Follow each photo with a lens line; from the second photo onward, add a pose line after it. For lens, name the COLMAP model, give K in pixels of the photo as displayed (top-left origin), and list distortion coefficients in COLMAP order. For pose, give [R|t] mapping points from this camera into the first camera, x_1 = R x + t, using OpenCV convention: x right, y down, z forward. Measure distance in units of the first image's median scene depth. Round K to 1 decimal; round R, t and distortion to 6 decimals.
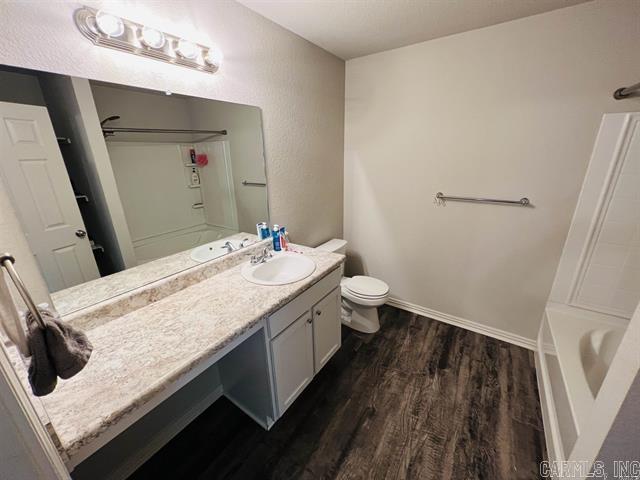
lens RADIAL K [[255.9, 0, 316.2], [0, 255.9, 237.2], [0, 0, 1]] dist [-0.003820, 0.001324]
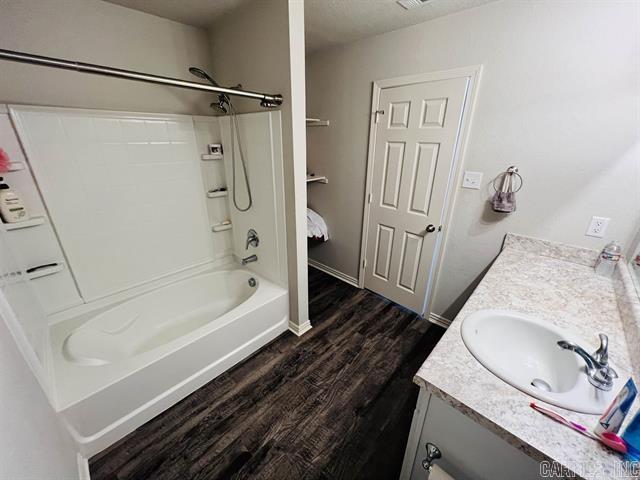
lens RADIAL K [[255.9, 0, 322.3], [0, 255.9, 238.9], [0, 0, 1]] dist [-0.003820, 0.001324]
pose [[-0.990116, -0.040060, 0.134405, 0.266955], [0.055623, 0.767579, 0.638536, -0.487671], [-0.128746, 0.639701, -0.757764, 1.412419]]
